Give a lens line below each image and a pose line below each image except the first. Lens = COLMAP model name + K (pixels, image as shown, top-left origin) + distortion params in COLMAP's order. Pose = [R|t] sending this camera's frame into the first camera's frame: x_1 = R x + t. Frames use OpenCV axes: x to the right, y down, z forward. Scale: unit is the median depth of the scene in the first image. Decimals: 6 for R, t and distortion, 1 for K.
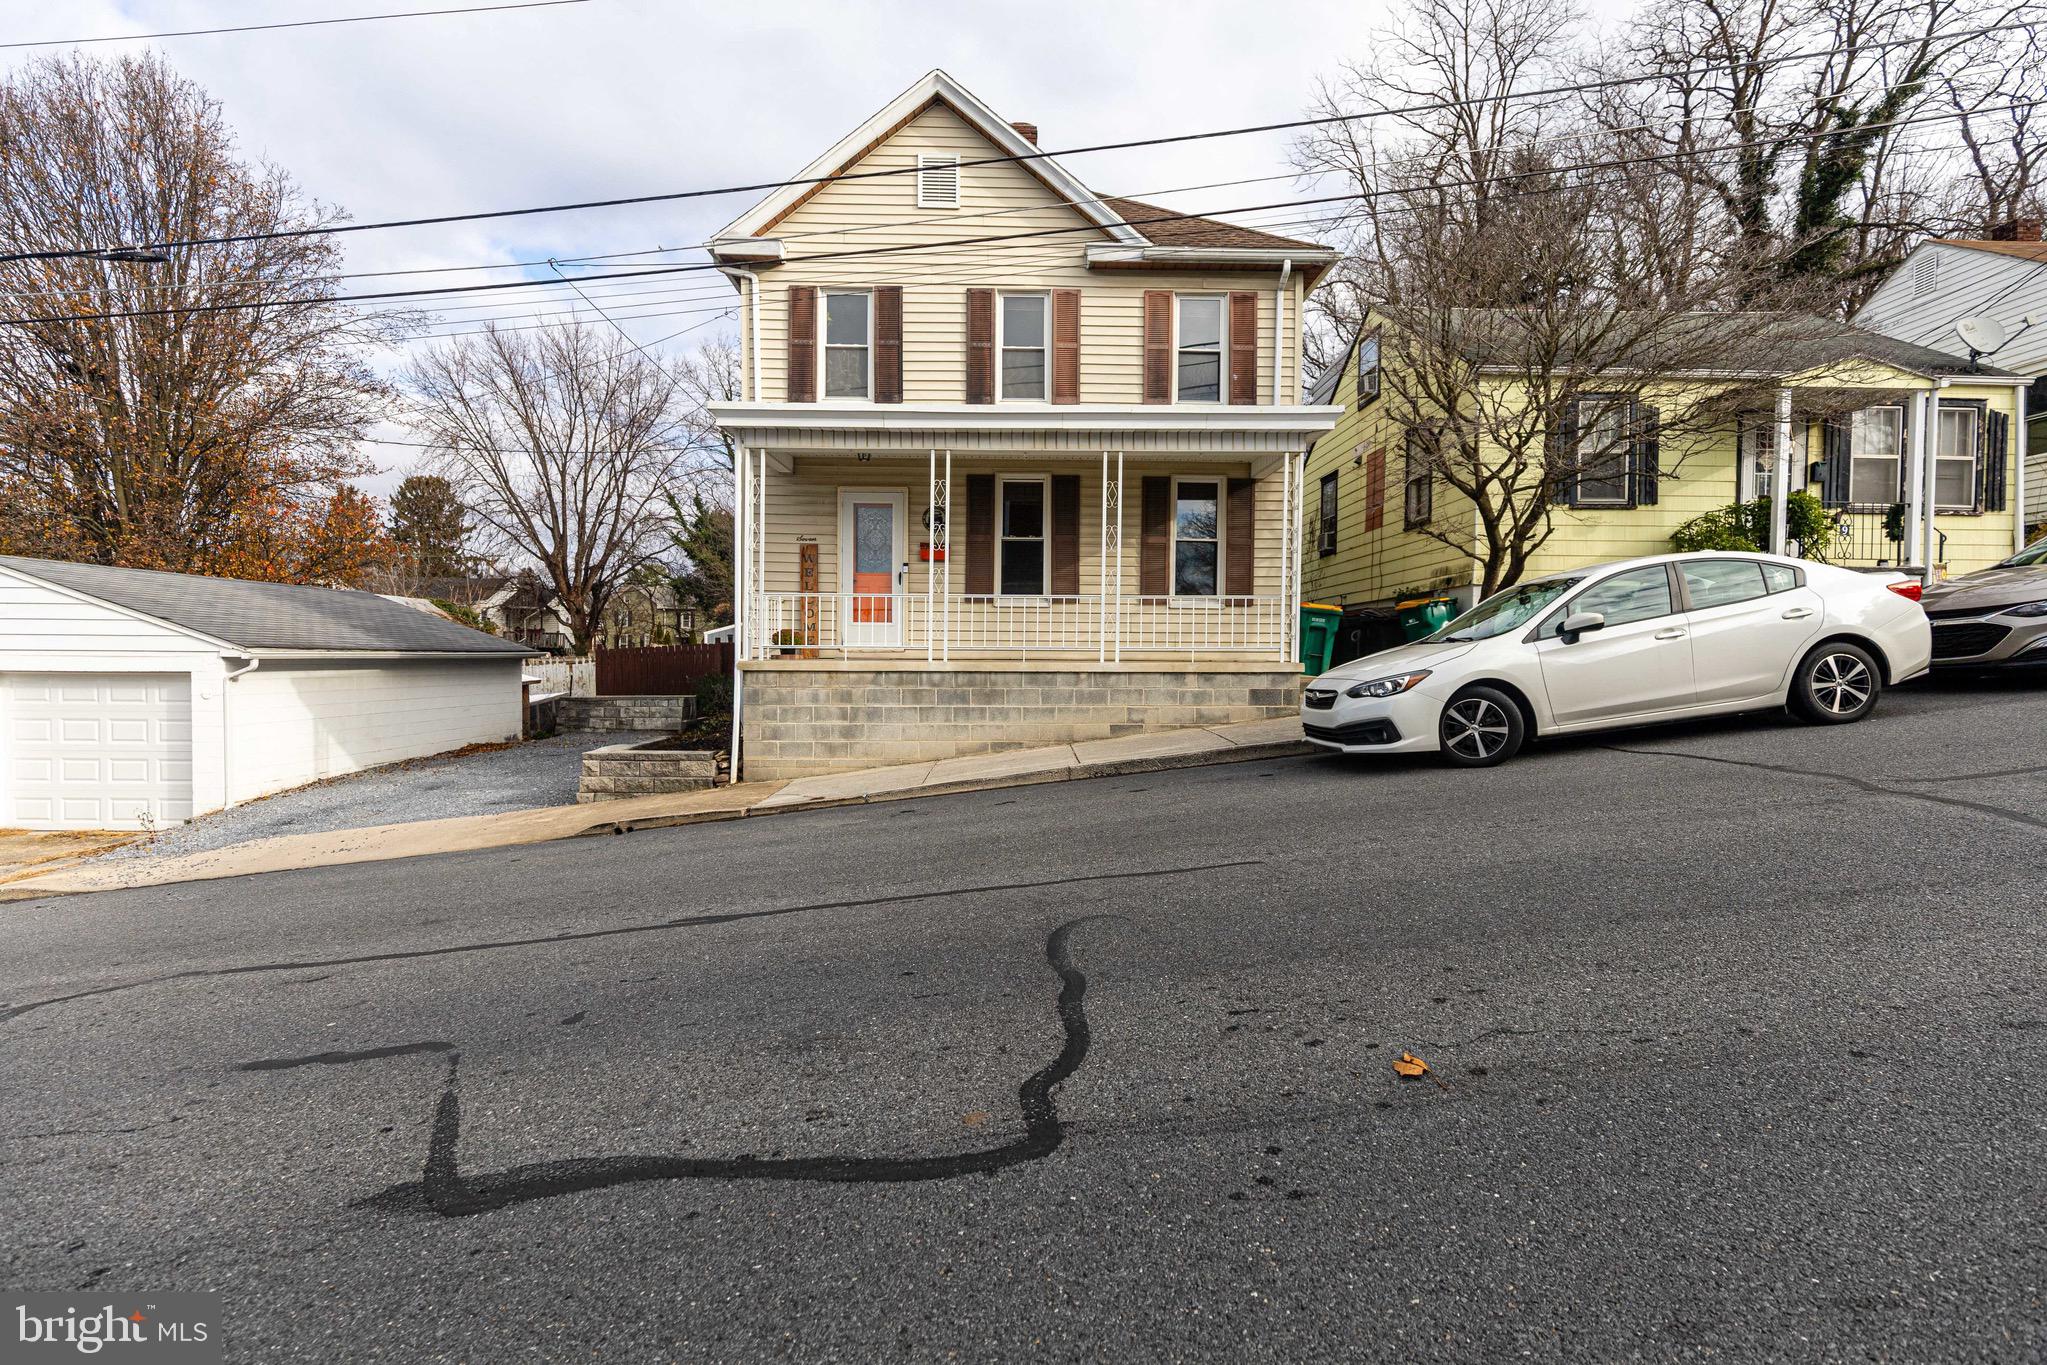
lens RADIAL K [[918.7, 0, 1029.1], [0, 918.7, 679.7], [0, 0, 1]] dist [0.008759, -0.000759]
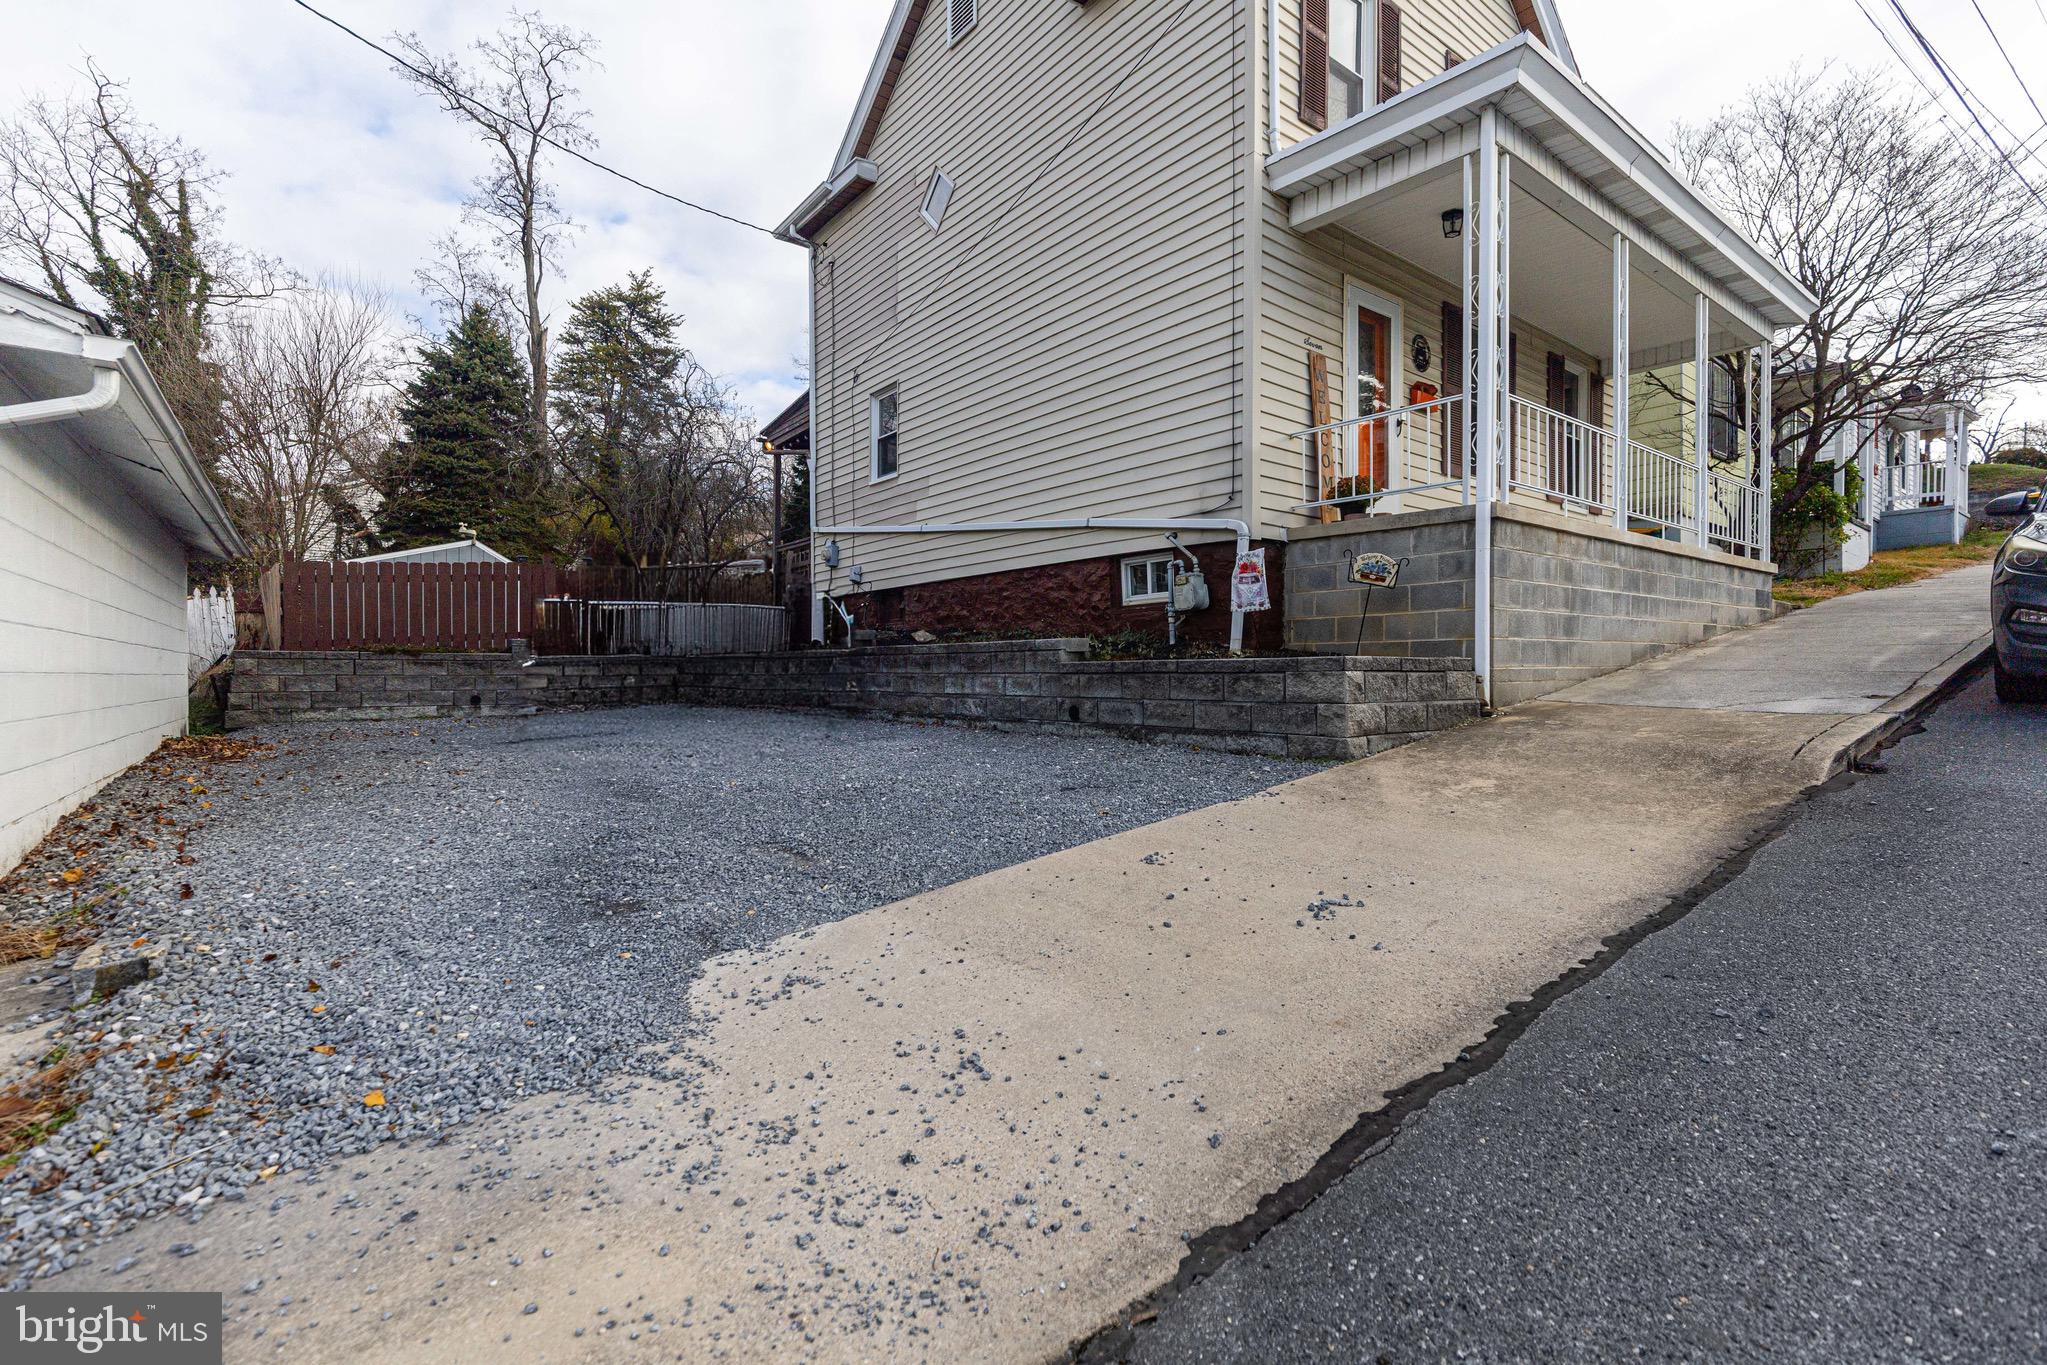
lens RADIAL K [[918.7, 0, 1027.8], [0, 918.7, 677.2], [0, 0, 1]] dist [0.008759, -0.000759]
pose [[0.800794, -0.013087, 0.598797, -0.901426], [0.022932, 0.999698, -0.008819, 0.090079], [-0.598501, 0.020794, 0.800853, 0.703040]]
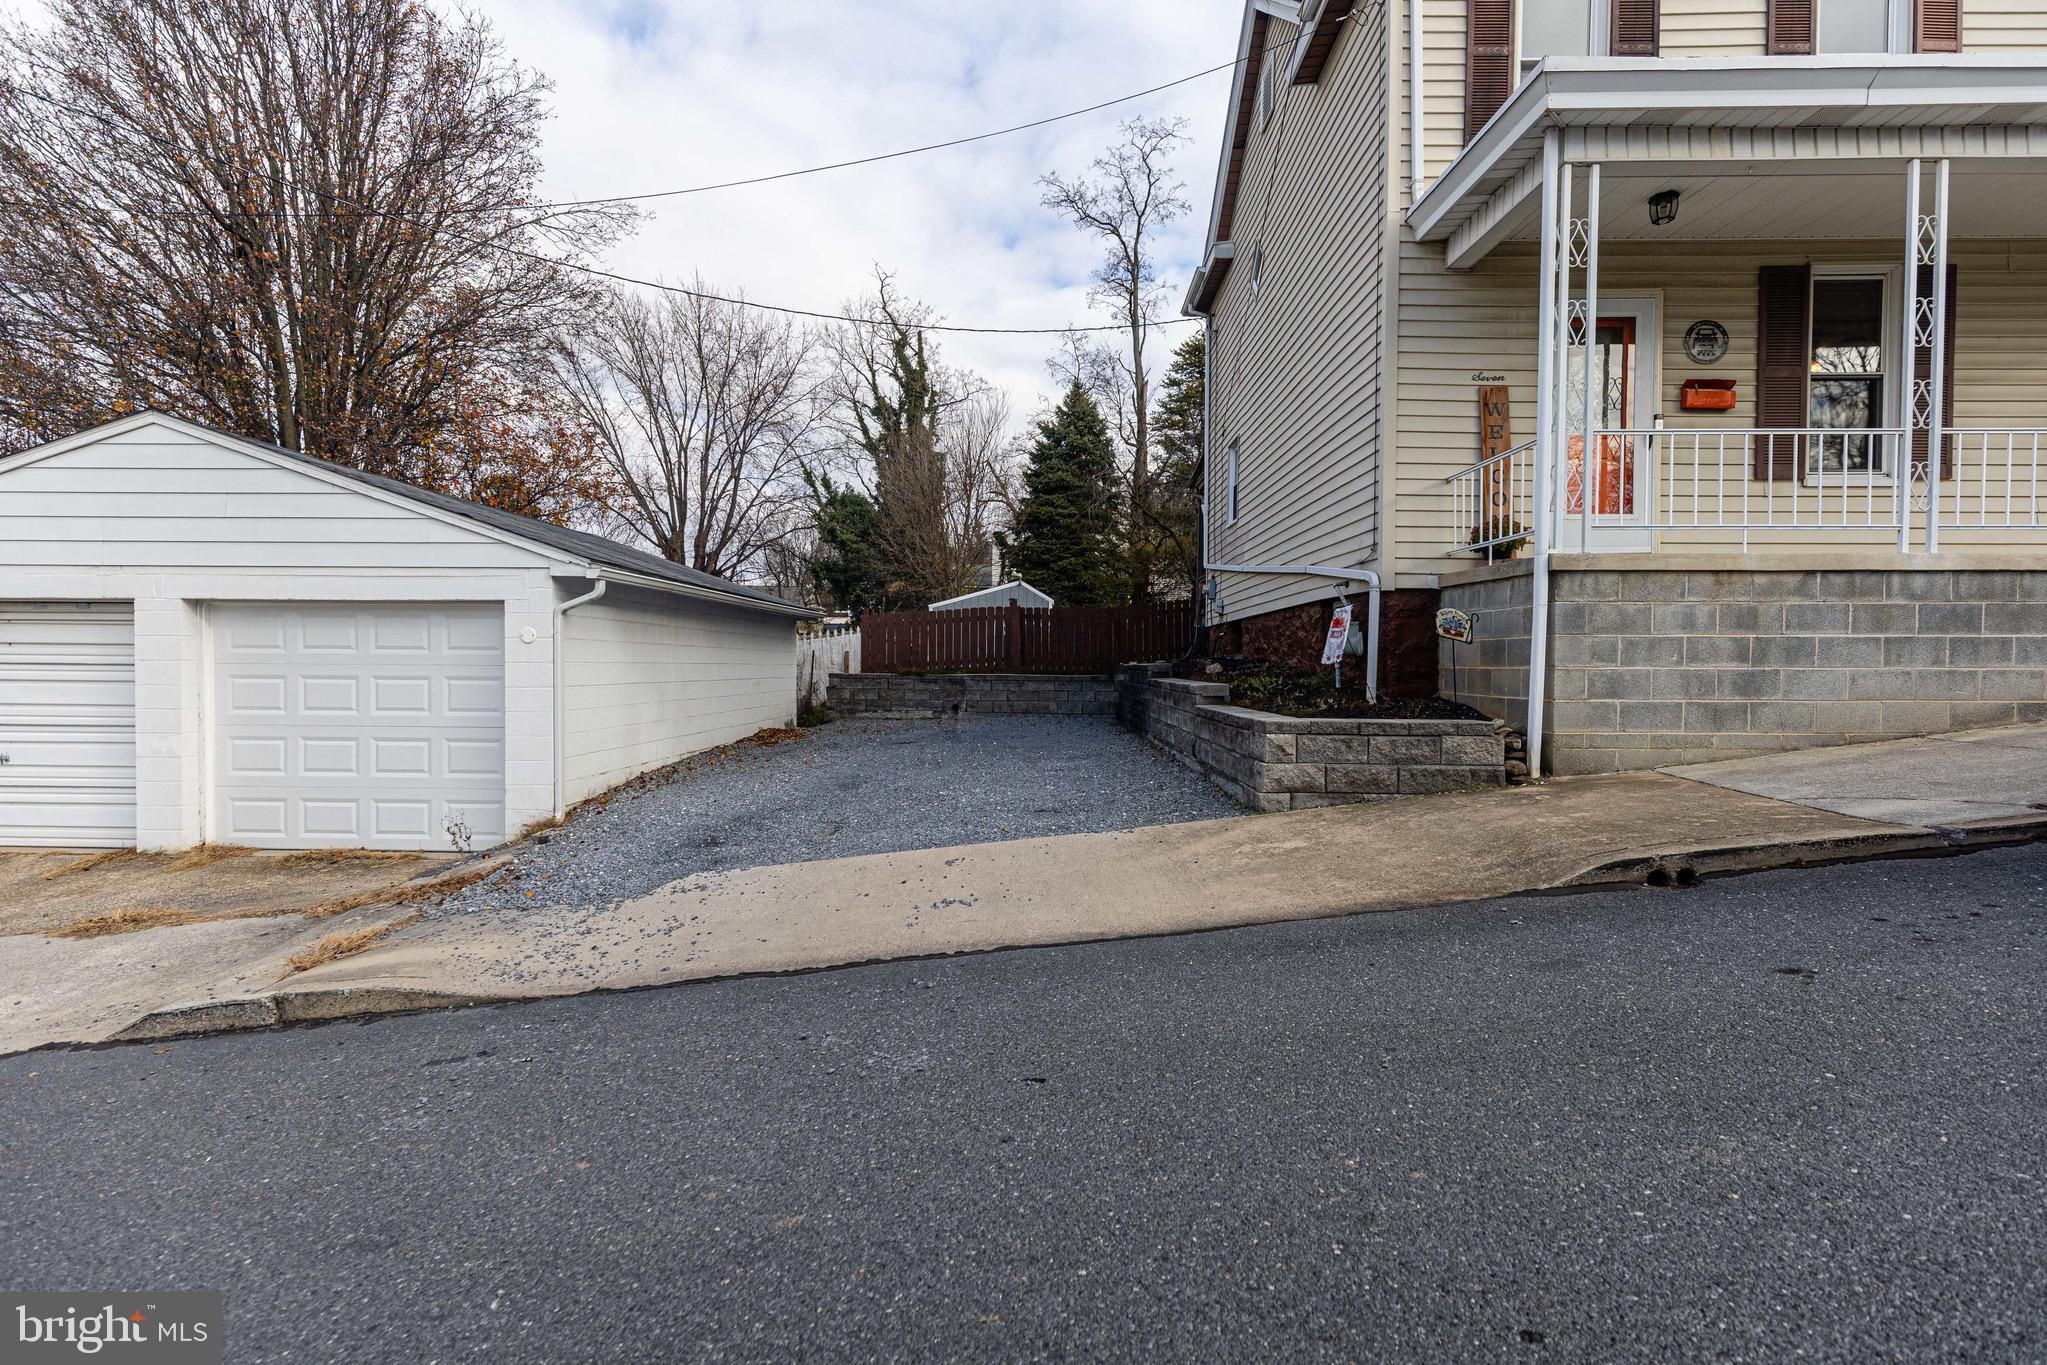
lens RADIAL K [[918.7, 0, 1030.7], [0, 918.7, 677.6], [0, 0, 1]] dist [0.008759, -0.000759]
pose [[0.999338, -0.000653, -0.036377, -0.599418], [0.000294, 0.999951, -0.009862, 0.058385], [0.036381, 0.009845, 0.999289, 0.438664]]
